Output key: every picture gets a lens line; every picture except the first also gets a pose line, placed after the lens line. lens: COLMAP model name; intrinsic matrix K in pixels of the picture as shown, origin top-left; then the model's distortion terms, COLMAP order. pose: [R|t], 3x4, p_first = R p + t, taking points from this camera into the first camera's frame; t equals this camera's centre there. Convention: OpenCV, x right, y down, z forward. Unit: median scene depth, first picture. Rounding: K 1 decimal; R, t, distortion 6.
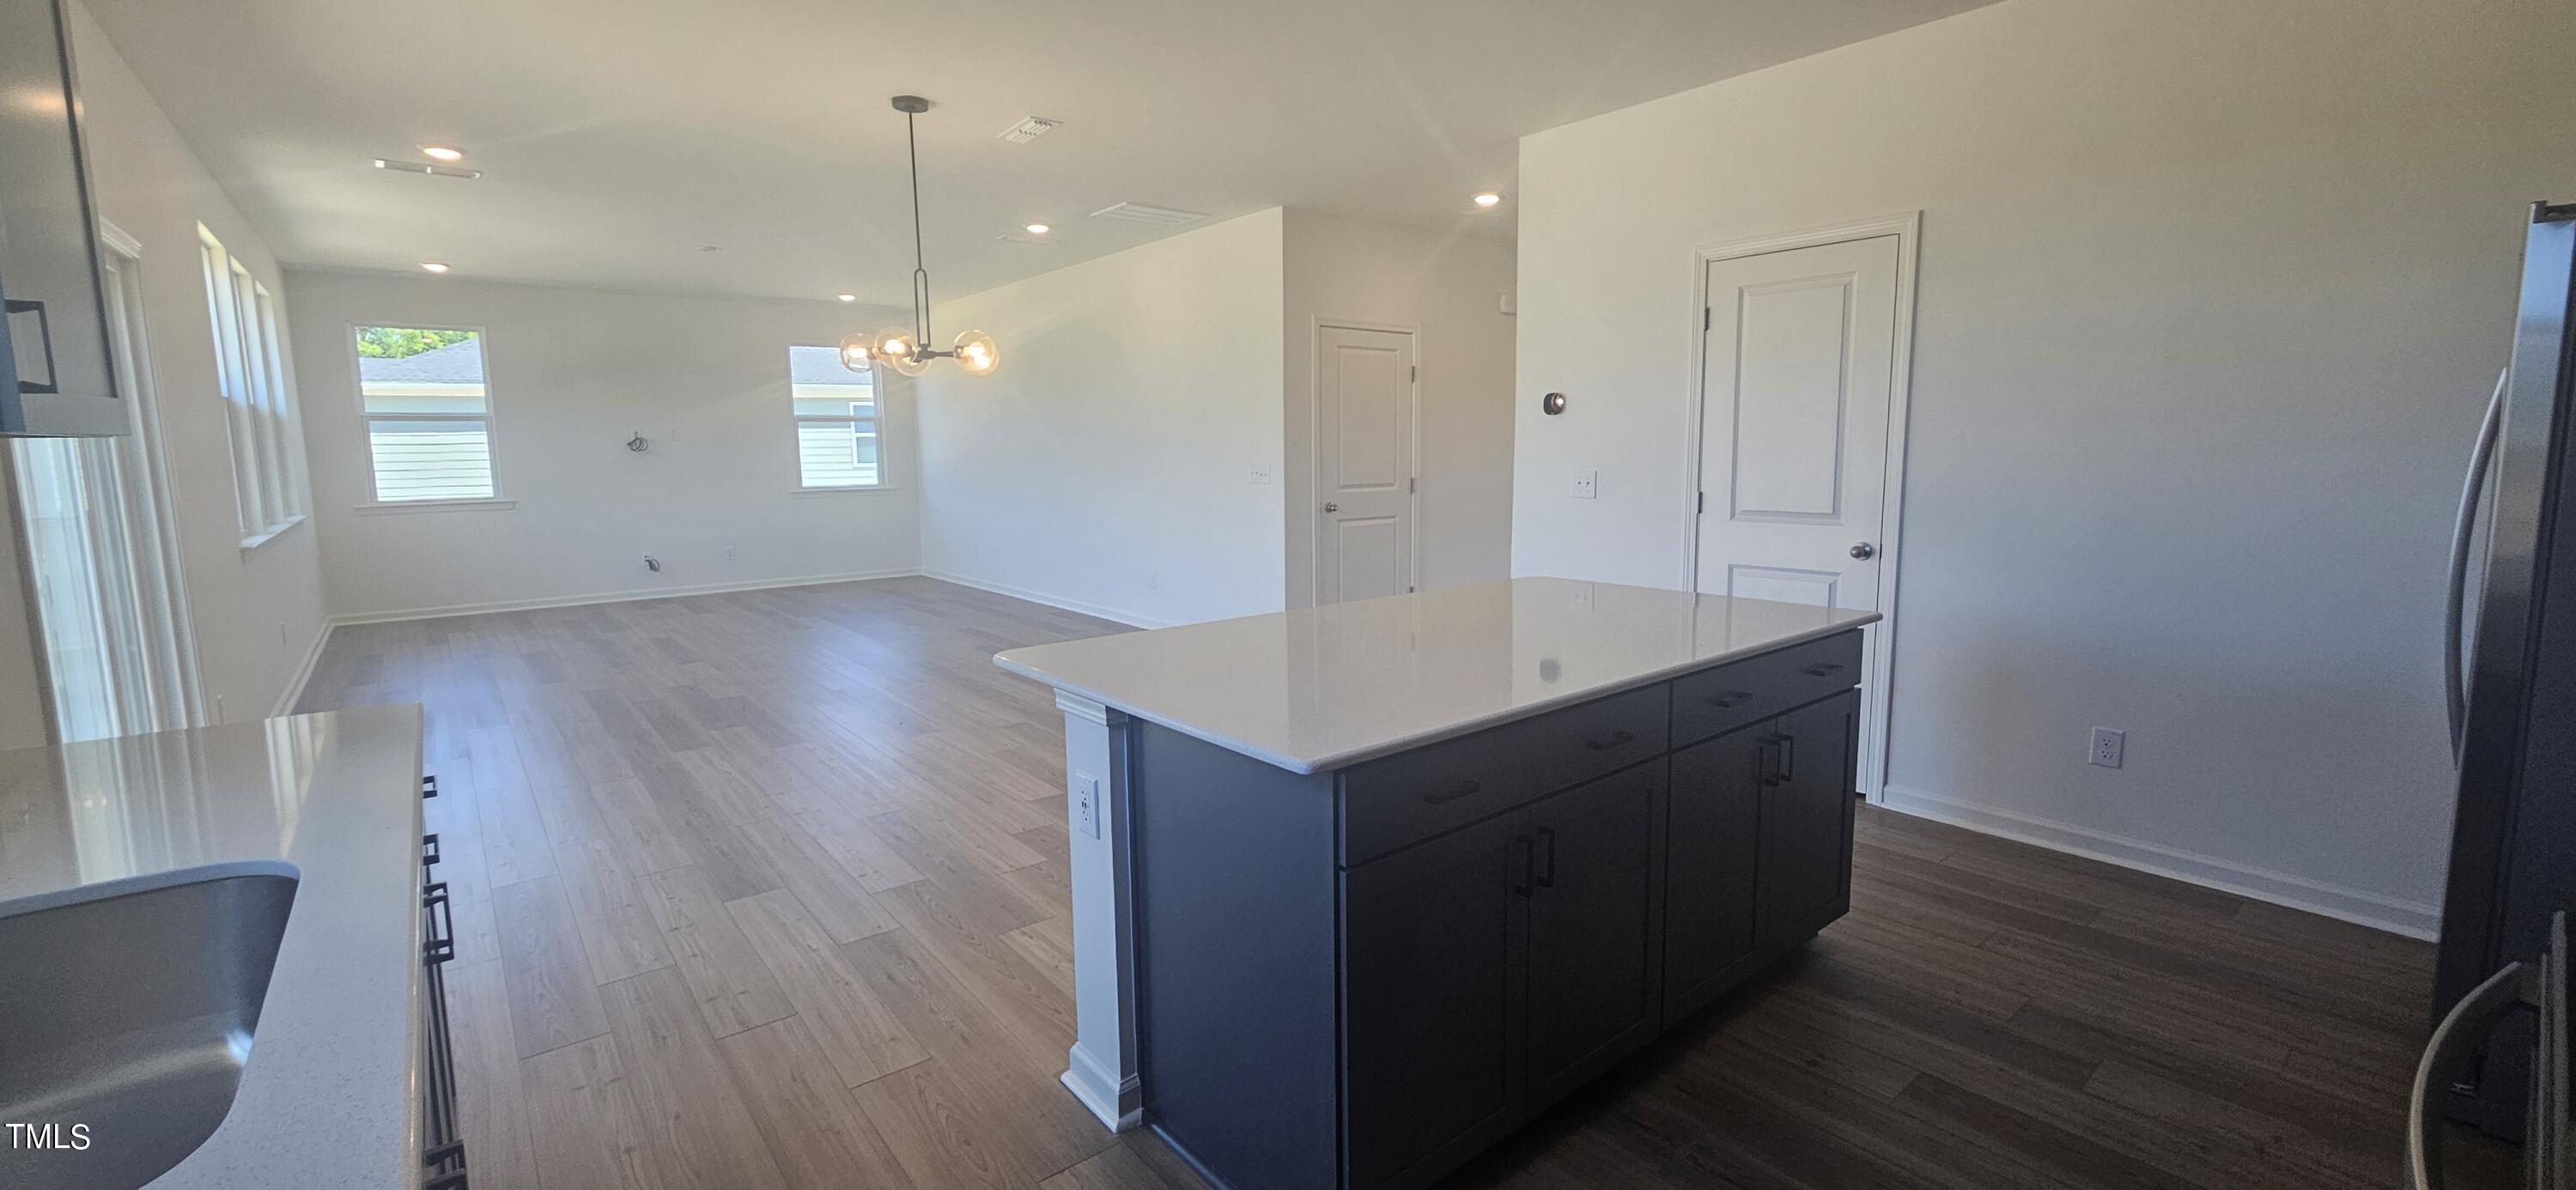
lens RADIAL K [[1055.8, 0, 1295.5], [0, 1055.8, 581.8], [0, 0, 1]] dist [-0.000605, -0.000086]
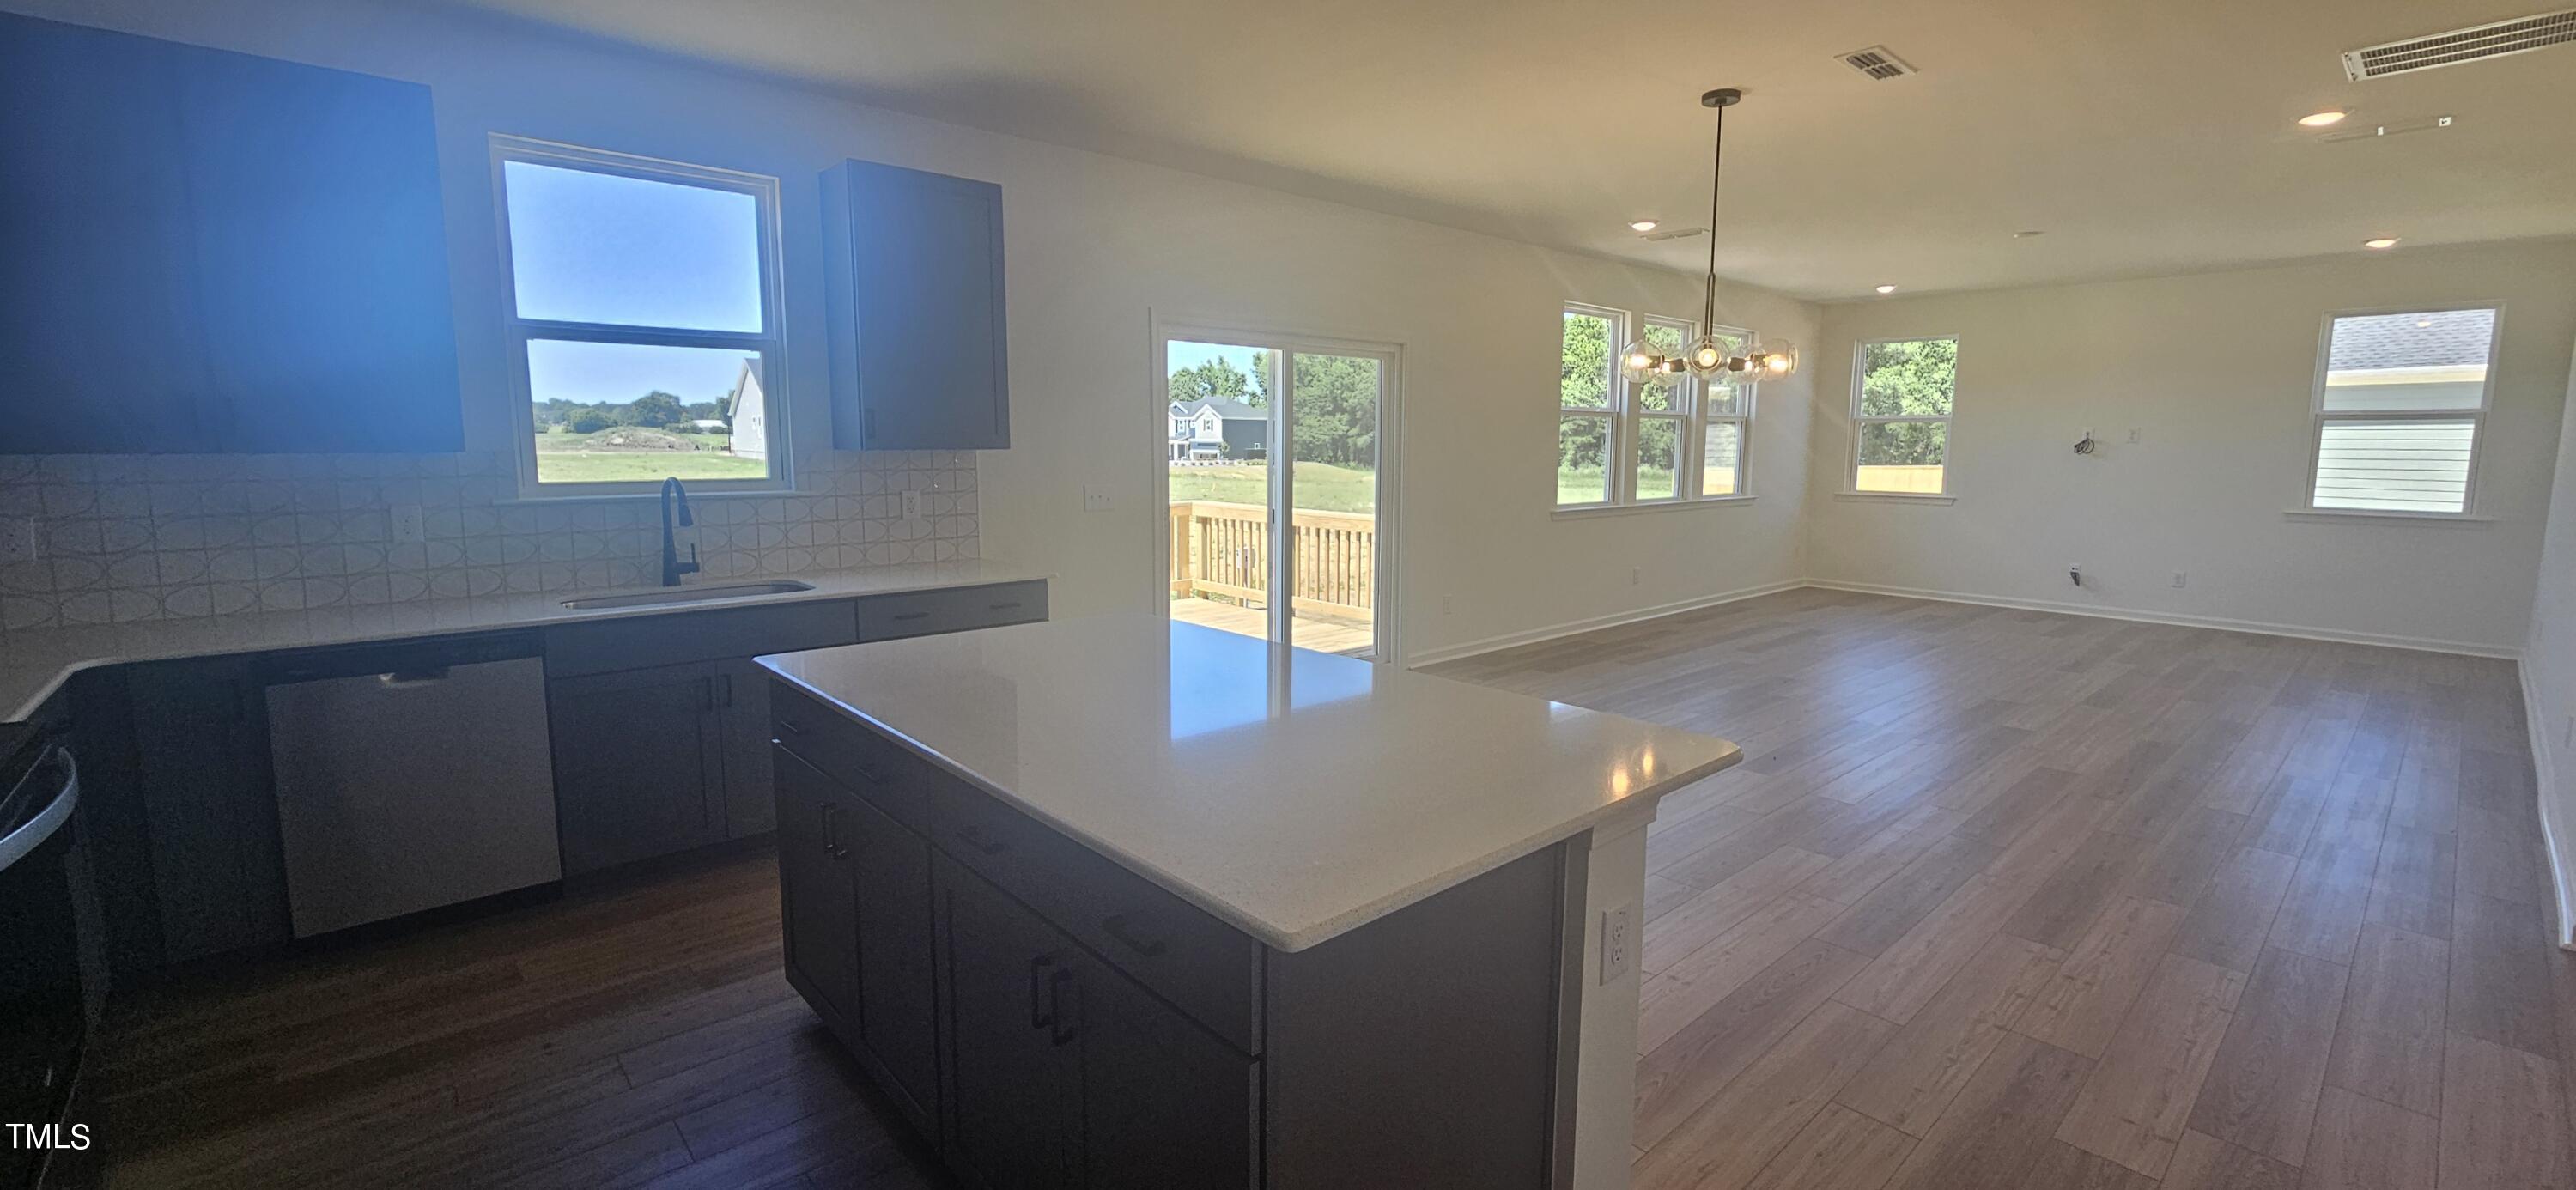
lens RADIAL K [[1055.8, 0, 1295.5], [0, 1055.8, 581.8], [0, 0, 1]] dist [-0.000605, -0.000086]
pose [[0.042506, 0.146358, -0.988318, 0.249526], [-0.139410, 0.980404, 0.139190, -0.041761], [0.989322, 0.131865, 0.062077, 0.250542]]
